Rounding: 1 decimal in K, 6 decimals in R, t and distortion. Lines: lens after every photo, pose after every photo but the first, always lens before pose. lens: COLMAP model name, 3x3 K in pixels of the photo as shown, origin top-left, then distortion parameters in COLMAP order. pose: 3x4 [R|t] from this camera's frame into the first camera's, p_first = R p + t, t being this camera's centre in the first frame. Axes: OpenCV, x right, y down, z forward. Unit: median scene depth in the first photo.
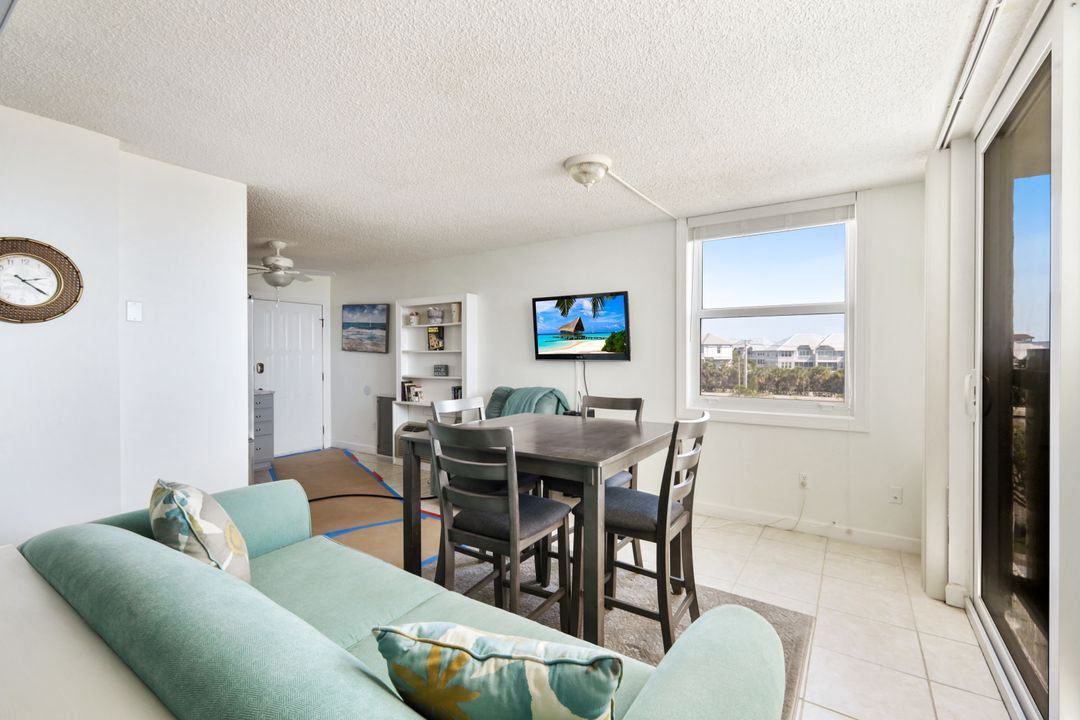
lens RADIAL K [[472.4, 0, 537.6], [0, 472.4, 355.5], [0, 0, 1]] dist [-0.001190, -0.000420]
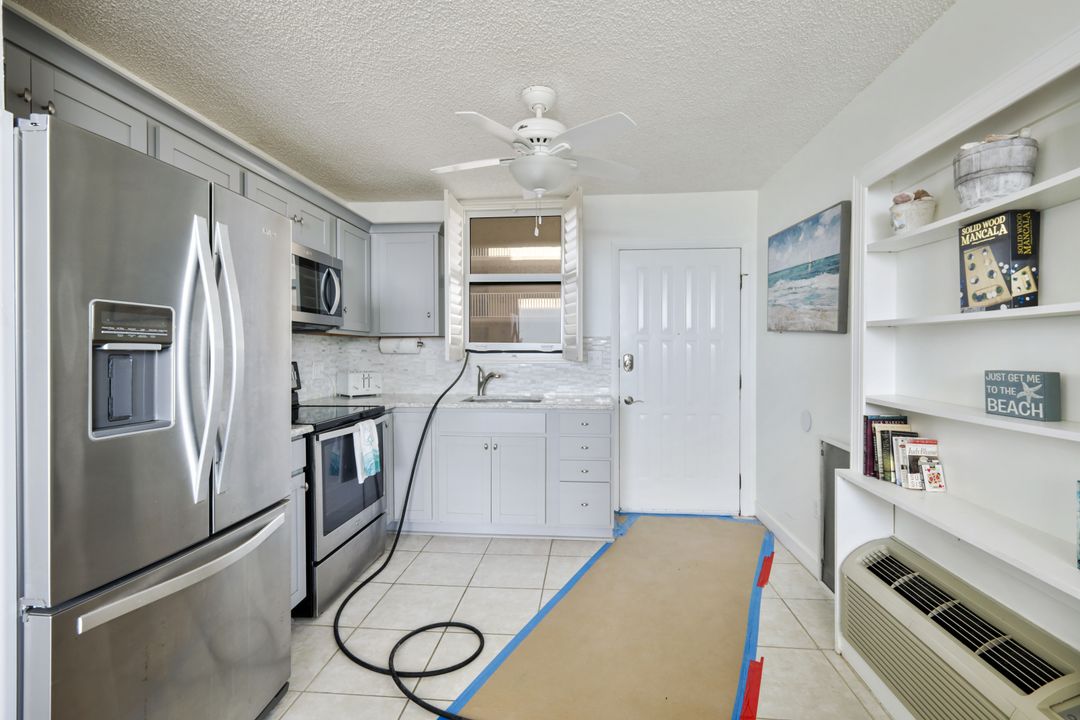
lens RADIAL K [[472.4, 0, 560.5], [0, 472.4, 356.5], [0, 0, 1]] dist [-0.001190, -0.000420]
pose [[0.504886, 0.020789, -0.862936, -0.118369], [-0.004398, 0.999759, 0.021511, 0.007907], [0.863175, -0.007066, 0.504856, 0.689811]]
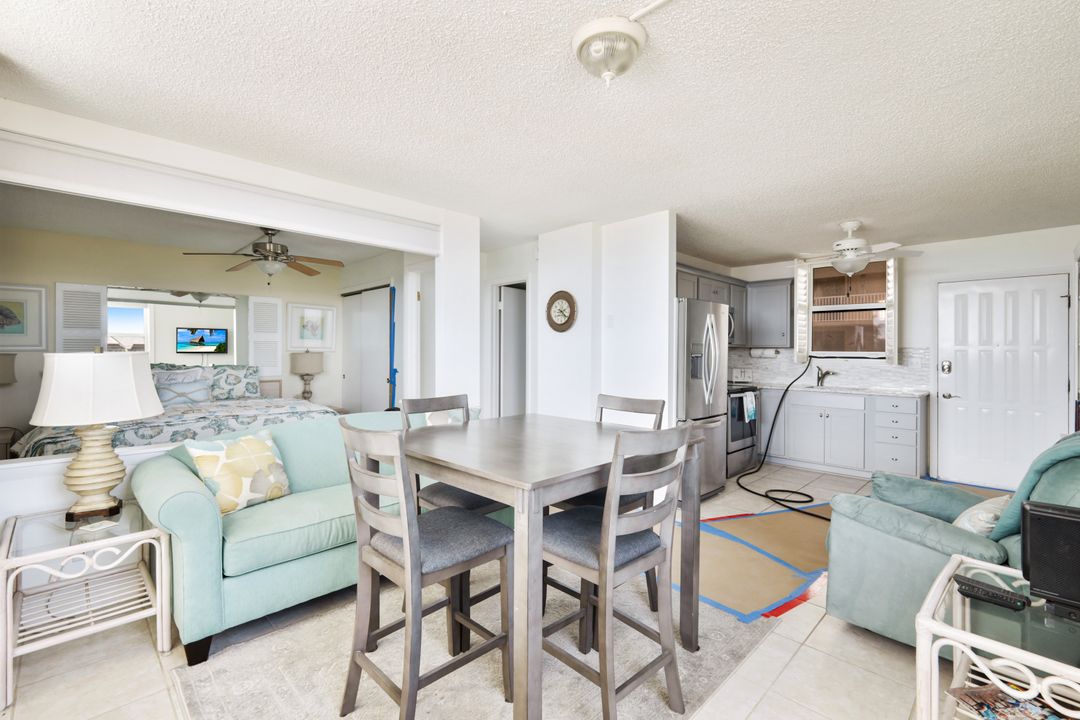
lens RADIAL K [[472.4, 0, 537.9], [0, 472.4, 351.7], [0, 0, 1]] dist [-0.001190, -0.000420]
pose [[-0.203580, 0.007038, -0.979033, 0.373257], [-0.006003, 0.999946, 0.008437, -0.001160], [0.979040, 0.007594, -0.203527, 0.540478]]
